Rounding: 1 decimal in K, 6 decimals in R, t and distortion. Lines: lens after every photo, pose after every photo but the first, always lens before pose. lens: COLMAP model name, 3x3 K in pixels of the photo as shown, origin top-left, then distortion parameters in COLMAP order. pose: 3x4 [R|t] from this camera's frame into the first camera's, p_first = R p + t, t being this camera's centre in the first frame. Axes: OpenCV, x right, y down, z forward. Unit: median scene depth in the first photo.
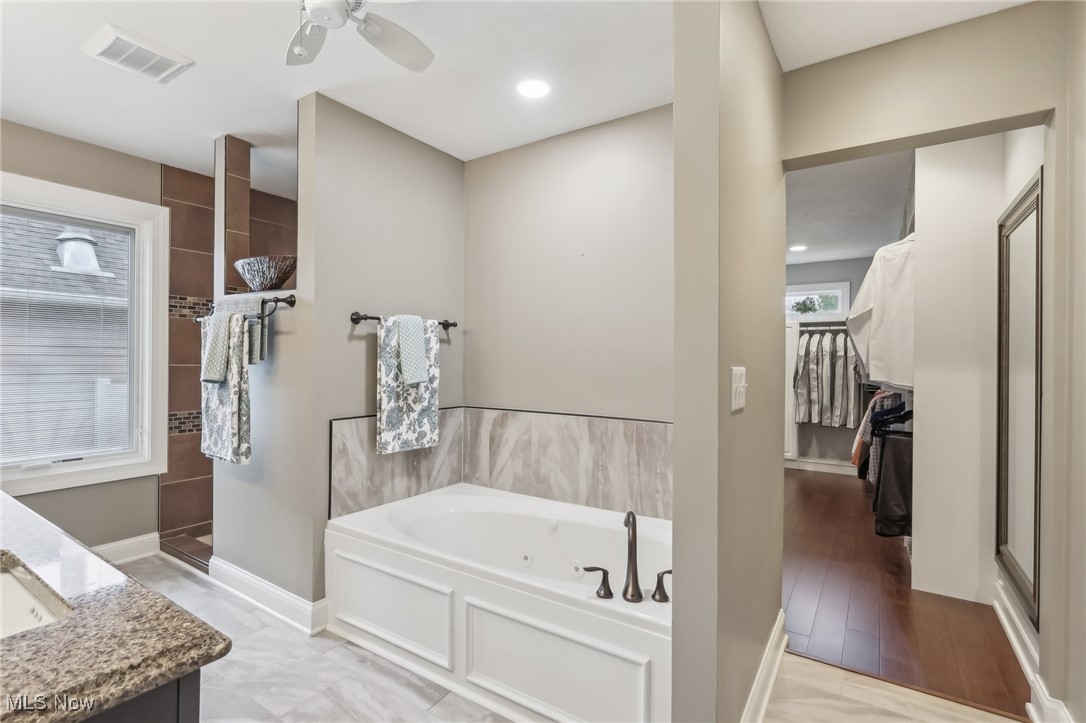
lens RADIAL K [[505.9, 0, 538.1], [0, 505.9, 357.2], [0, 0, 1]] dist [-0.003640, 0.000535]
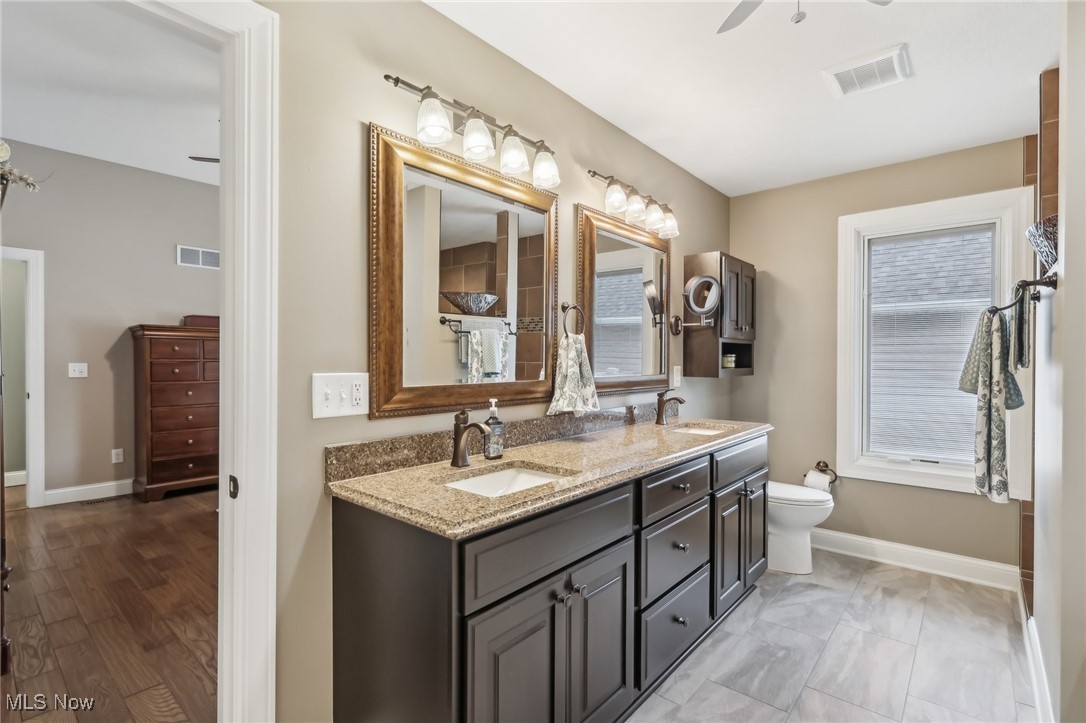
lens RADIAL K [[505.9, 0, 536.9], [0, 505.9, 363.1], [0, 0, 1]] dist [-0.003640, 0.000535]
pose [[-0.110245, -0.000437, -0.993904, 0.267224], [-0.004325, 0.999991, 0.000040, 0.002386], [0.993895, 0.004303, -0.110246, 0.387039]]
